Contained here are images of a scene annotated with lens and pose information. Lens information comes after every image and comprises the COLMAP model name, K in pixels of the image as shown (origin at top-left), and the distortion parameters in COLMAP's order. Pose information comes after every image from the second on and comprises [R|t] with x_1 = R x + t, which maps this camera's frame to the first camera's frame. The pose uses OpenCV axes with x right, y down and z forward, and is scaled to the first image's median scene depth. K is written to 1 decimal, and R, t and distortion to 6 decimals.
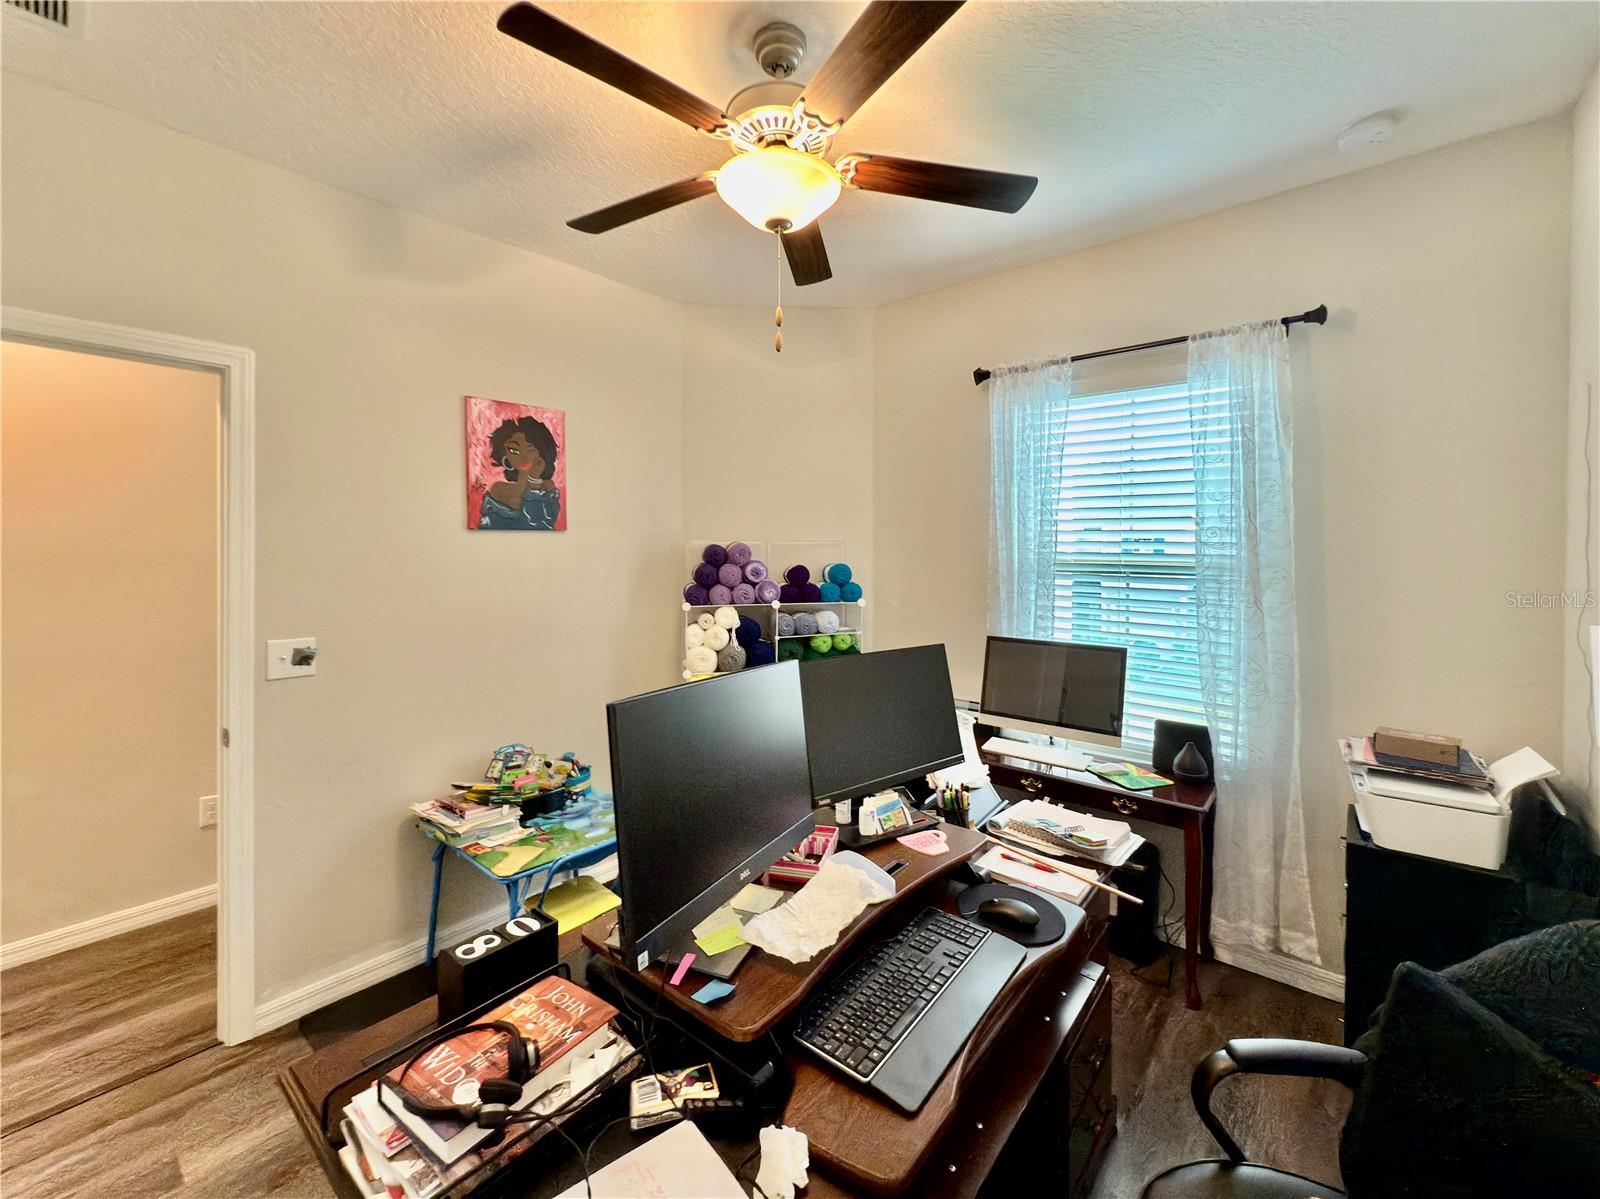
lens RADIAL K [[658.7, 0, 791.9], [0, 658.7, 557.0], [0, 0, 1]] dist [-0.000105, -0.000309]
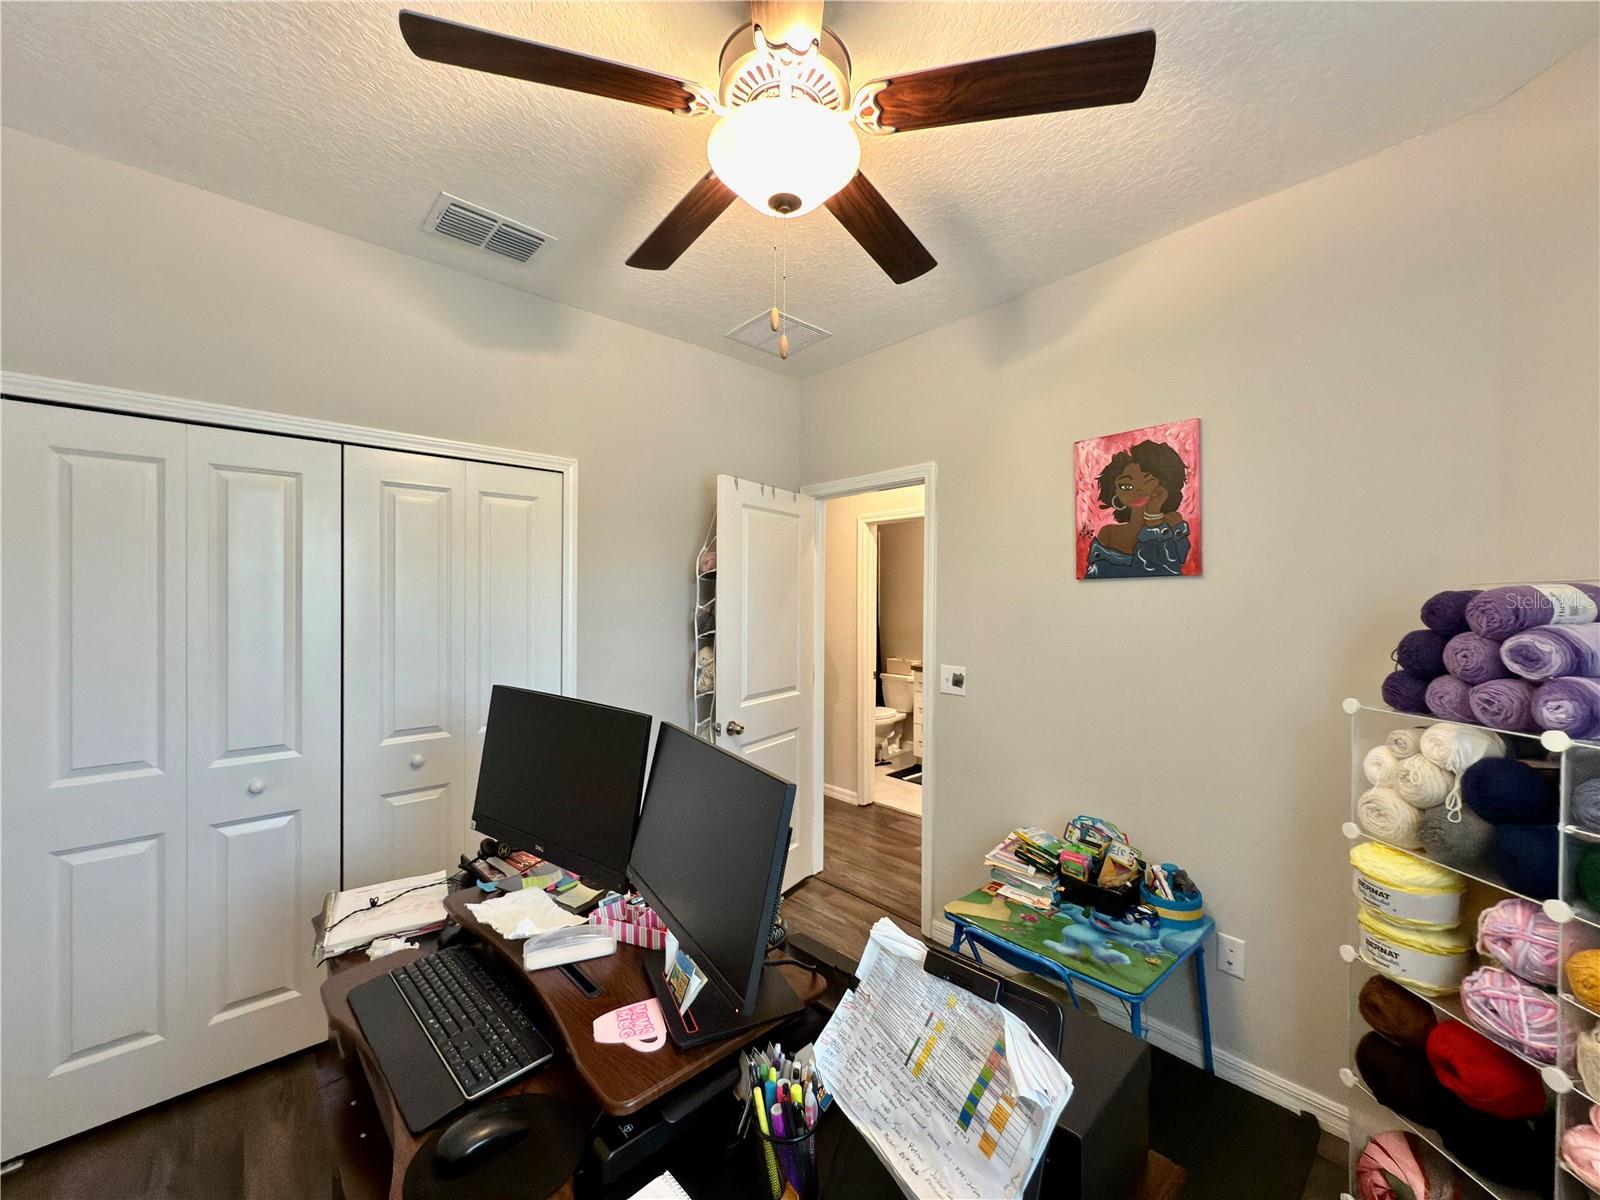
lens RADIAL K [[639.6, 0, 807.3], [0, 639.6, 598.5], [0, 0, 1]] dist [-0.000484, -0.000213]
pose [[-0.104114, 0.001880, -0.994564, 0.469485], [-0.012032, 0.999923, 0.003150, -0.011487], [0.994493, 0.012294, -0.104083, 0.683539]]
